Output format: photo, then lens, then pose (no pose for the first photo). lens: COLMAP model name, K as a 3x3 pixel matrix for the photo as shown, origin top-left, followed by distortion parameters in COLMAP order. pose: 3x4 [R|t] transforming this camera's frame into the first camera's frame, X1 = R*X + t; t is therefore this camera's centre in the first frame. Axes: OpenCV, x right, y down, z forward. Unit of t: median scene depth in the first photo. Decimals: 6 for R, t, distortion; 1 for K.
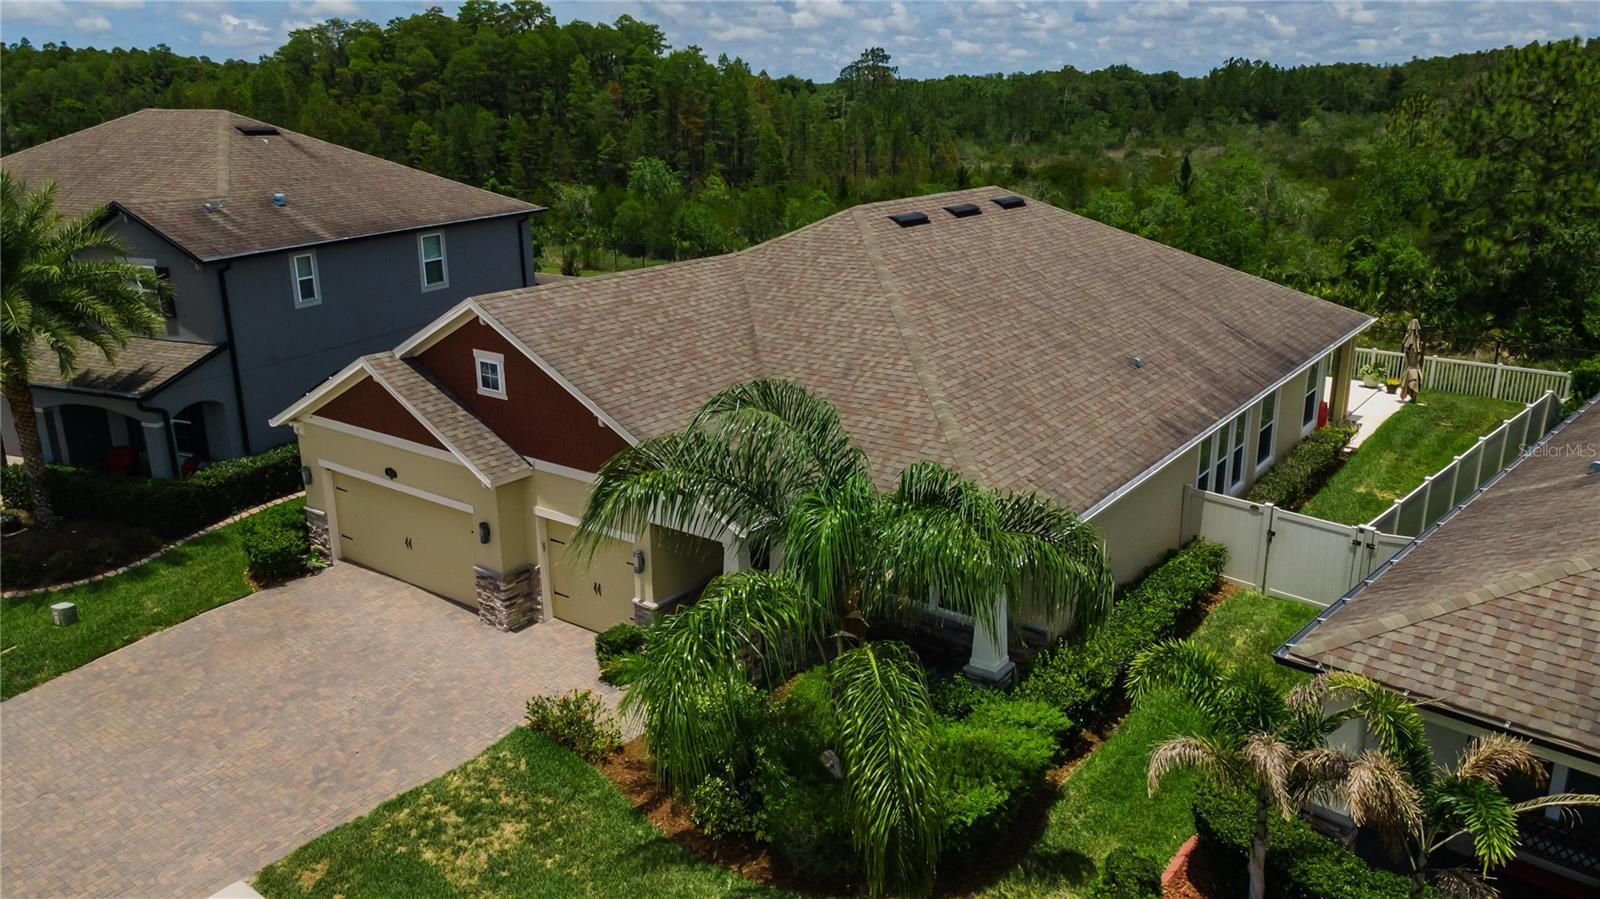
lens RADIAL K [[1148.9, 0, 800.0], [0, 1148.9, 449.5], [0, 0, 1]] dist [0.038512, 0.004653]
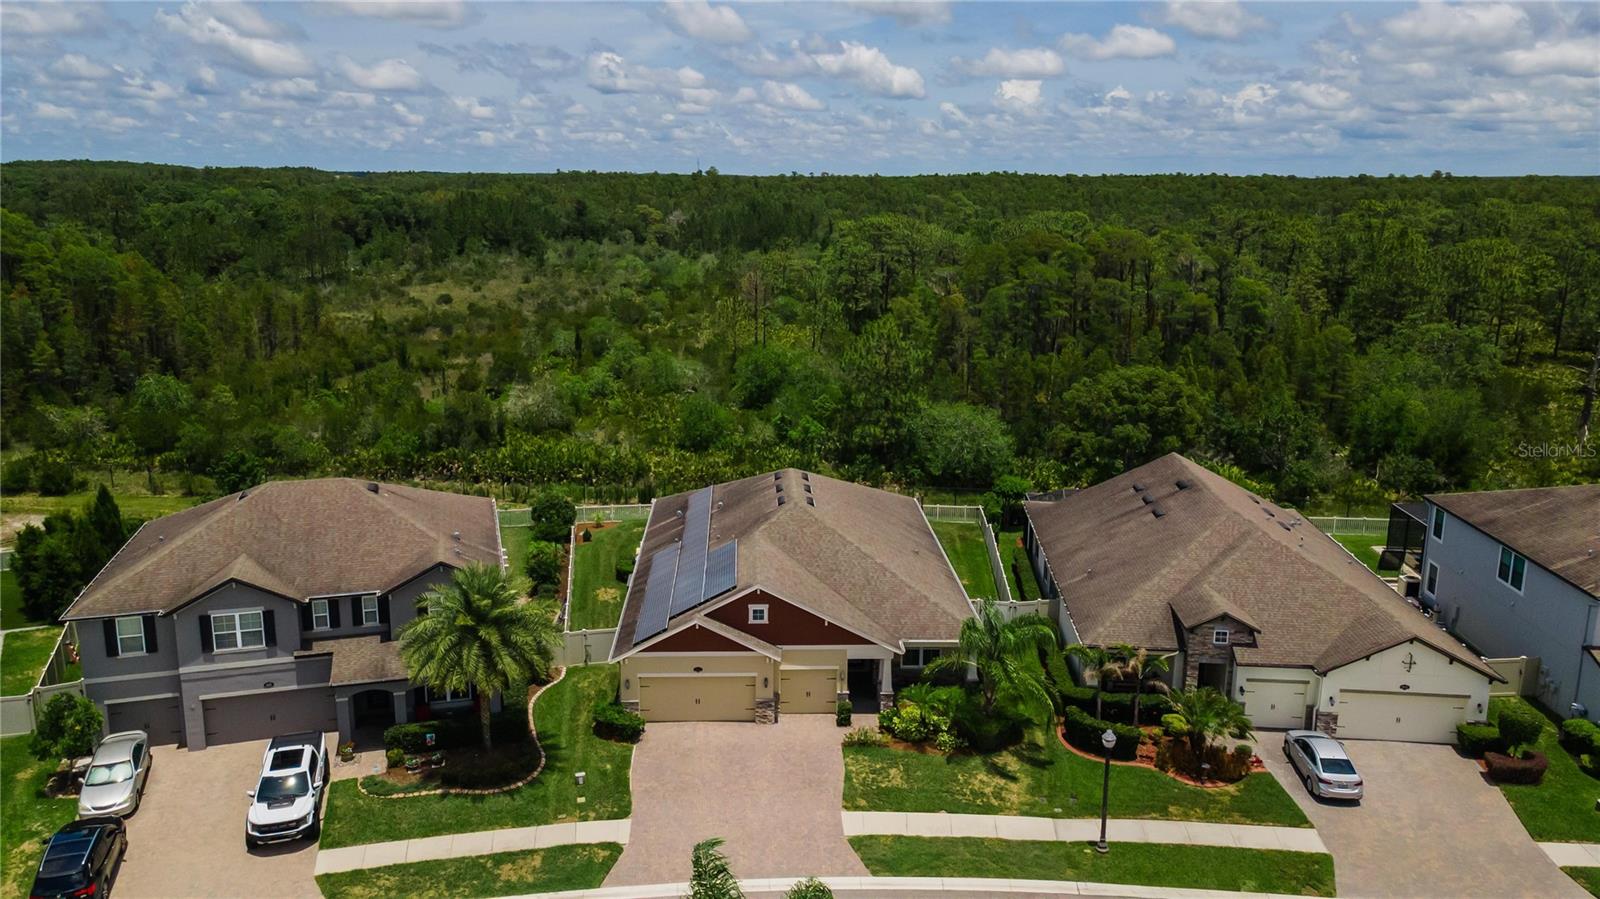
lens RADIAL K [[1176.7, 0, 799.3], [0, 1176.7, 428.1], [0, 0, 1]] dist [0.050641, 0.002259]
pose [[0.766357, -0.115113, 0.632017, -1.256805], [0.164673, 0.986144, -0.020063, -0.282185], [-0.620951, 0.119451, 0.774695, -0.706106]]
